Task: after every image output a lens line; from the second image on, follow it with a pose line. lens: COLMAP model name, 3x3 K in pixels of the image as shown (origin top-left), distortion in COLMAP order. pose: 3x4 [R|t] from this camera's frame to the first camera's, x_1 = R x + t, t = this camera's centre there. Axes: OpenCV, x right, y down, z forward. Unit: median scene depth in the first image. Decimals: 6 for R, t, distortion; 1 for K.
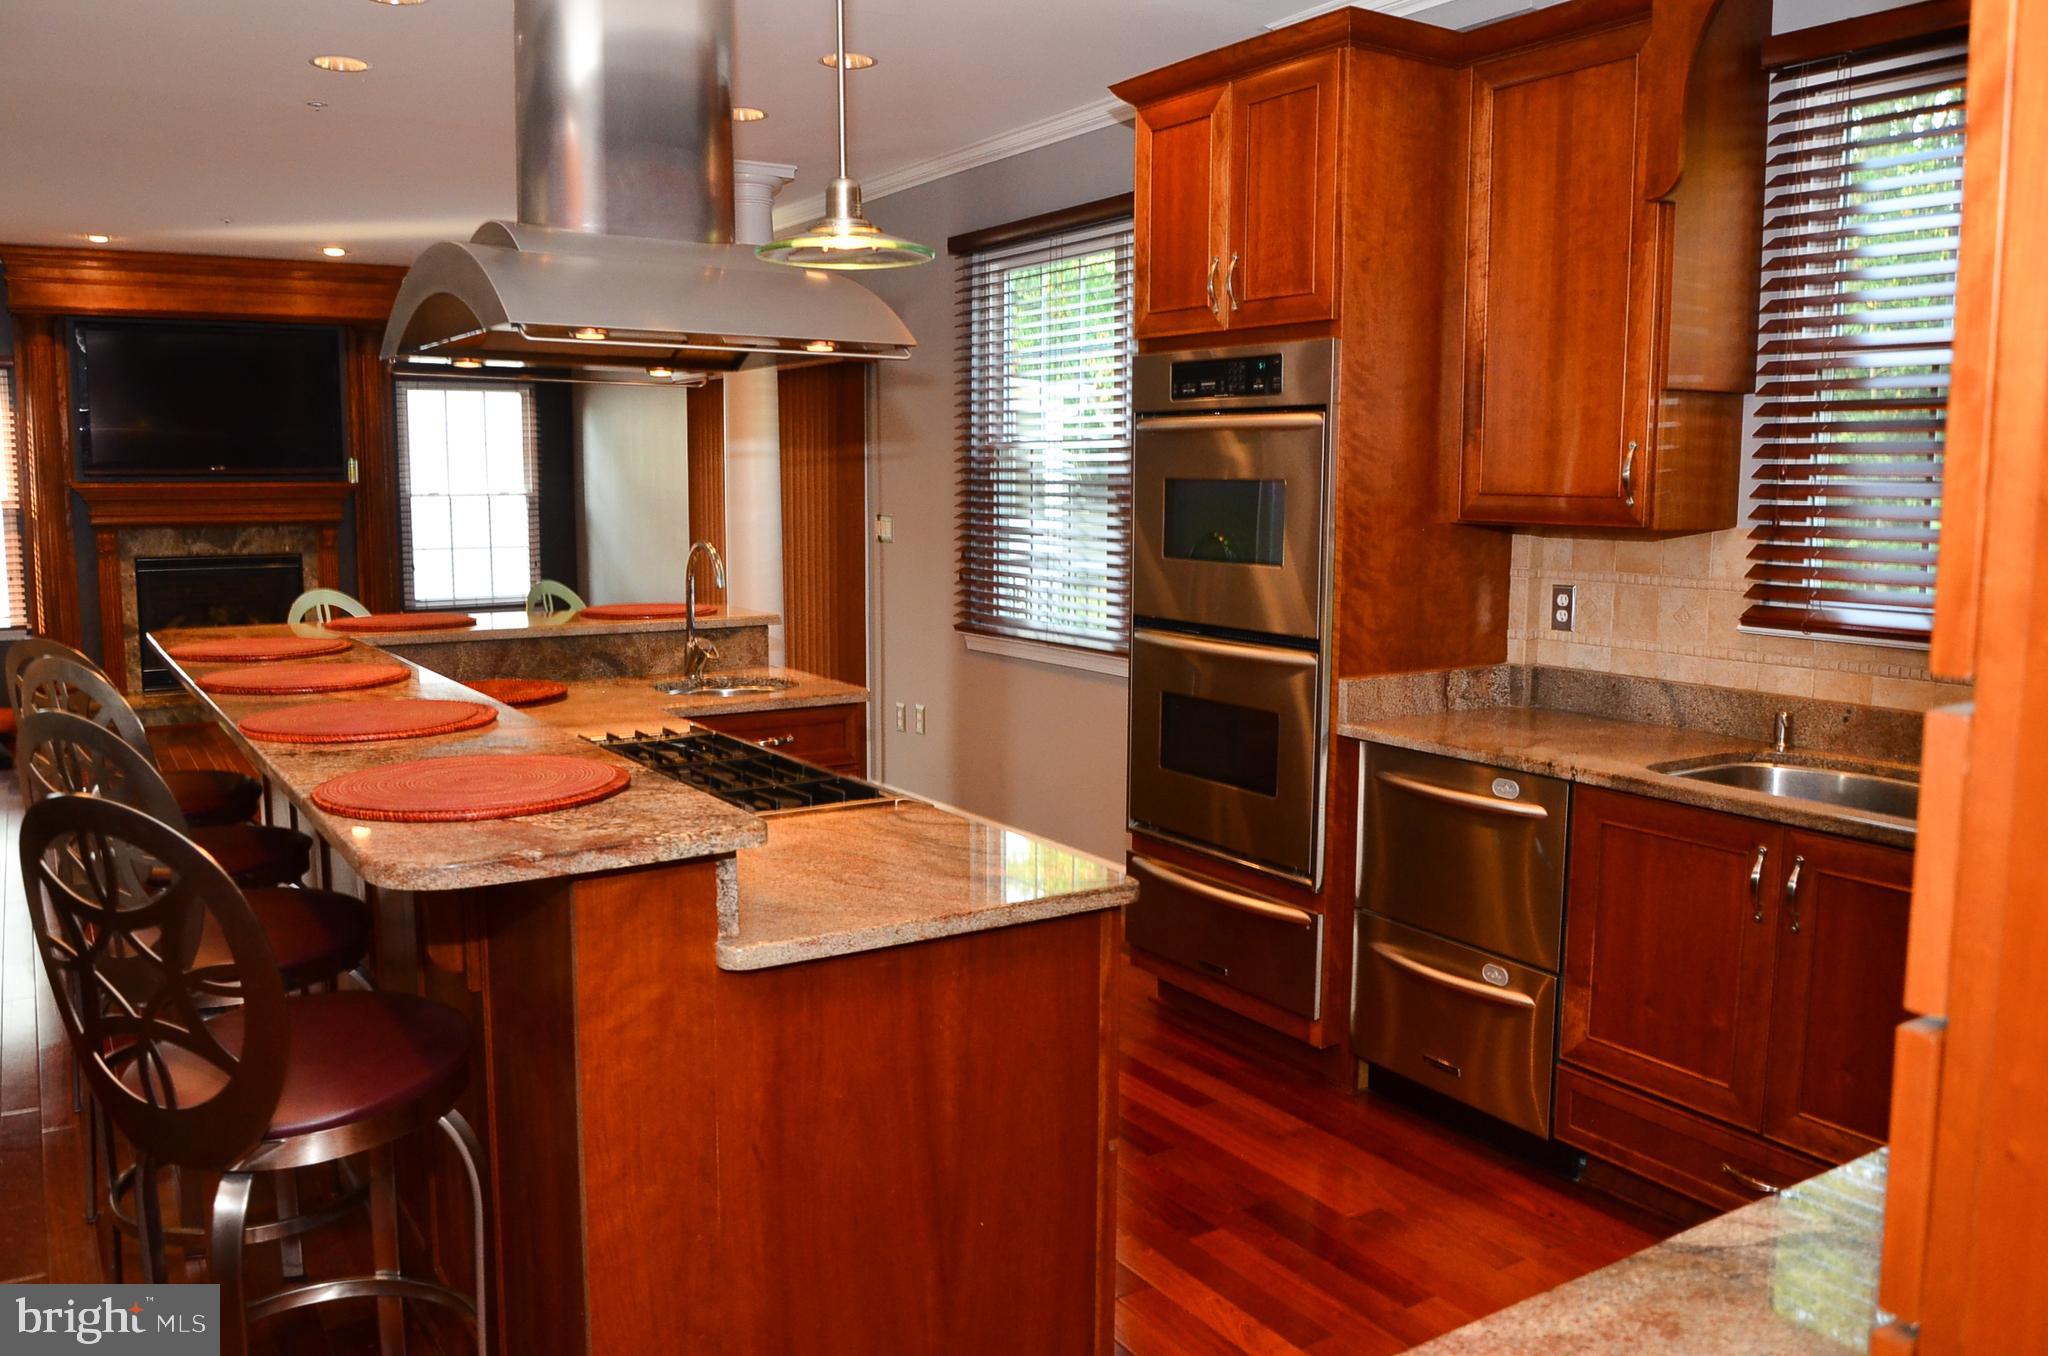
lens RADIAL K [[1605.4, 0, 1036.0], [0, 1605.4, 675.8], [0, 0, 1]] dist [-0.047441, 0.000208]
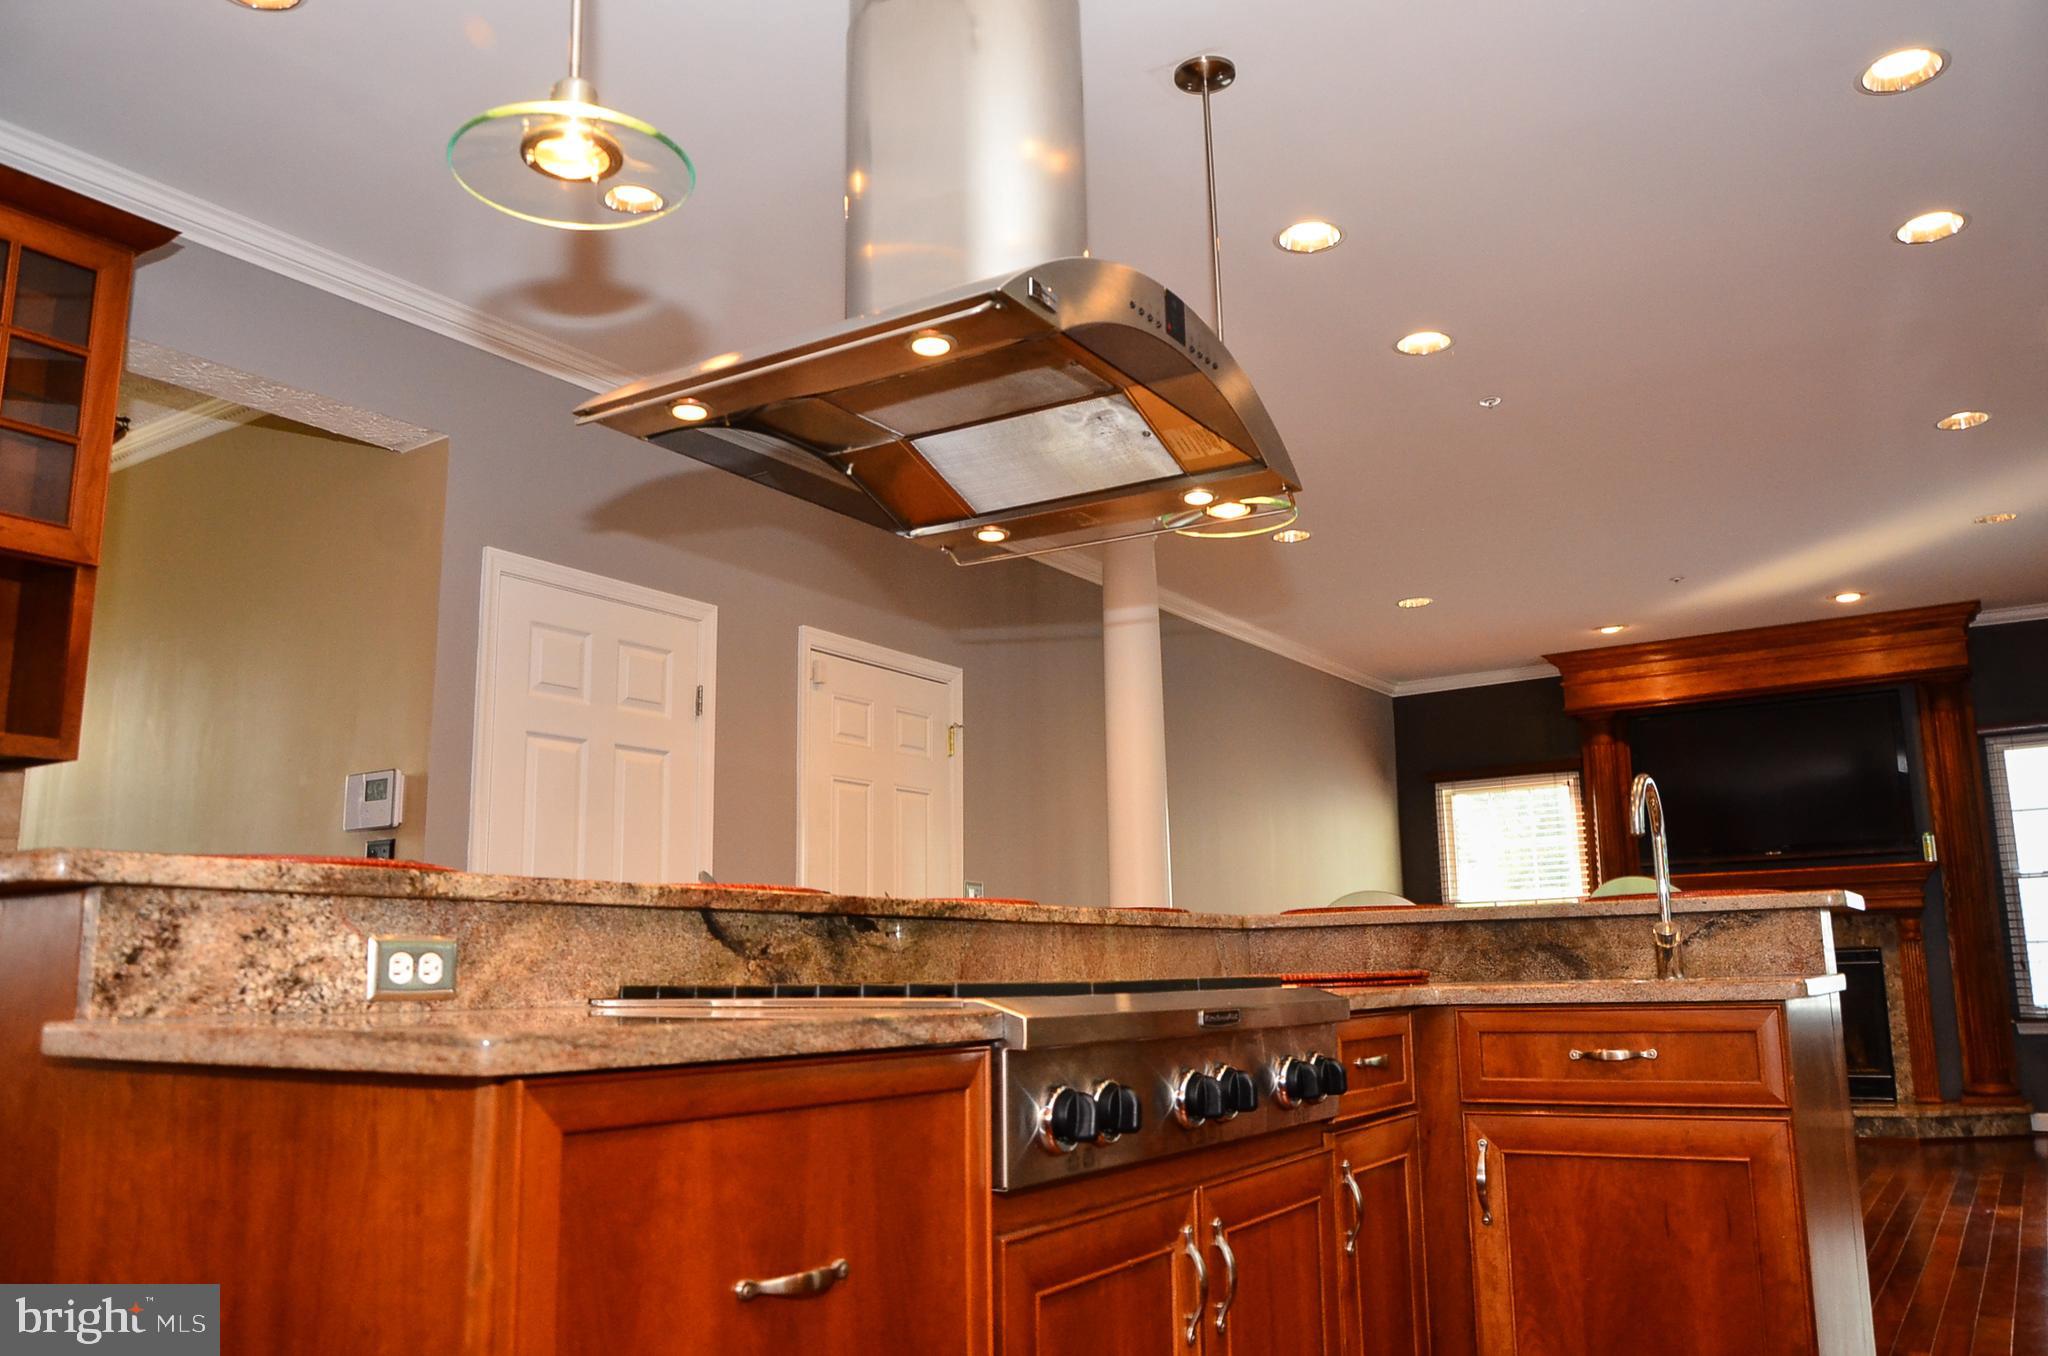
lens RADIAL K [[1579.8, 0, 1015.8], [0, 1579.8, 667.6], [0, 0, 1]] dist [-0.044231, 0.001855]
pose [[0.396363, -0.188529, -0.898529, 0.351534], [-0.097593, 0.964492, -0.245420, 0.074587], [0.912892, 0.184966, 0.363890, 0.583718]]
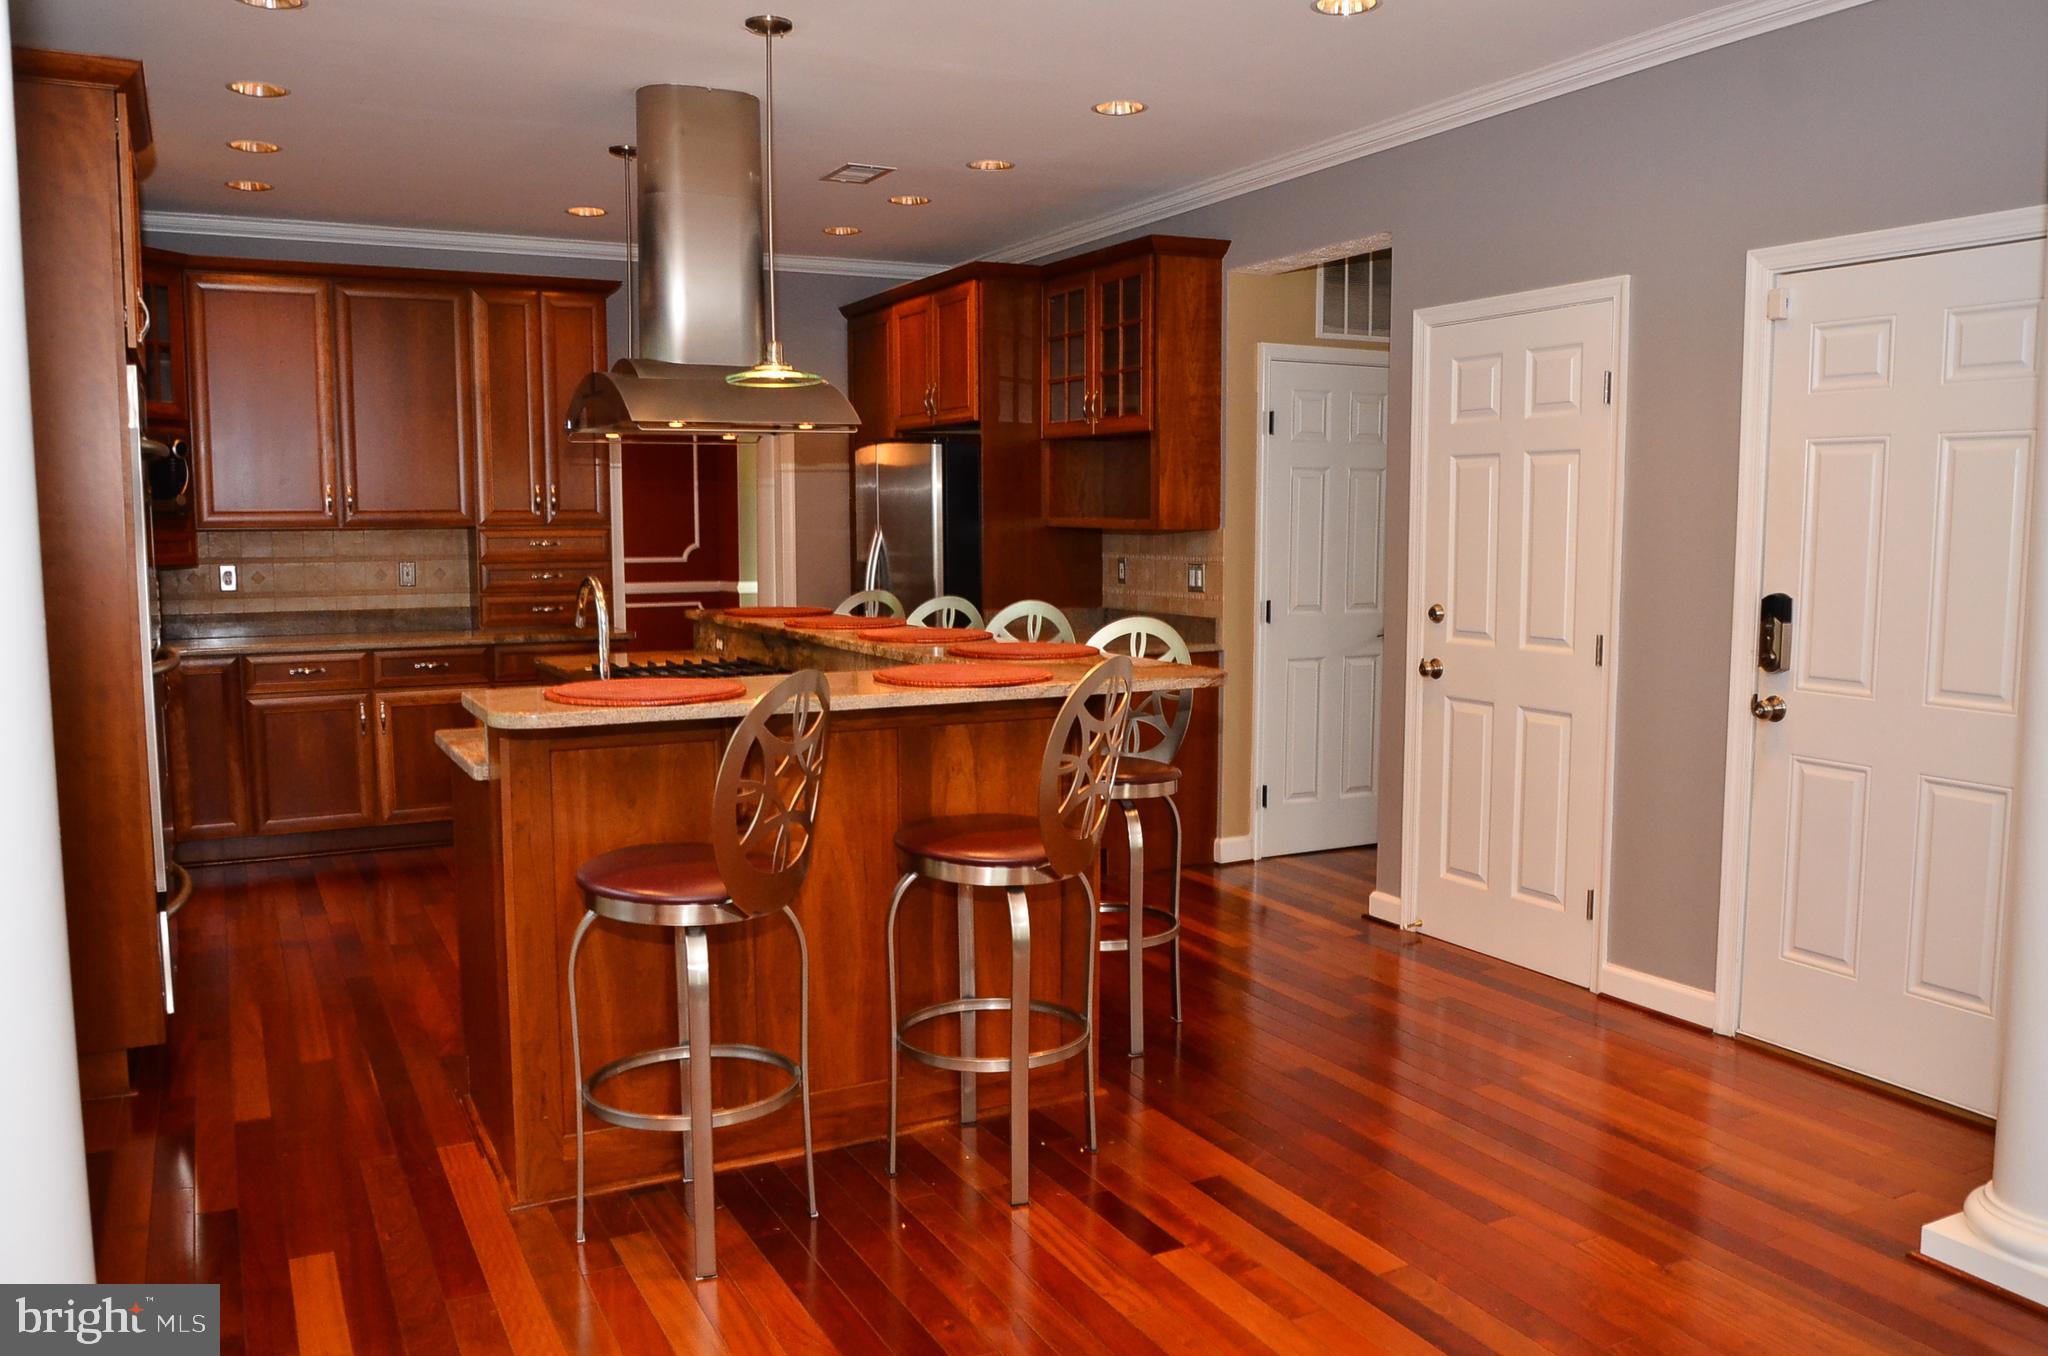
lens RADIAL K [[1579.8, 0, 1015.8], [0, 1579.8, 667.6], [0, 0, 1]] dist [-0.044231, 0.001855]
pose [[-0.994163, -0.012123, 0.107206, -0.595626], [0.011515, 0.976069, 0.217158, -0.243668], [-0.107273, 0.217125, -0.970232, 2.053225]]
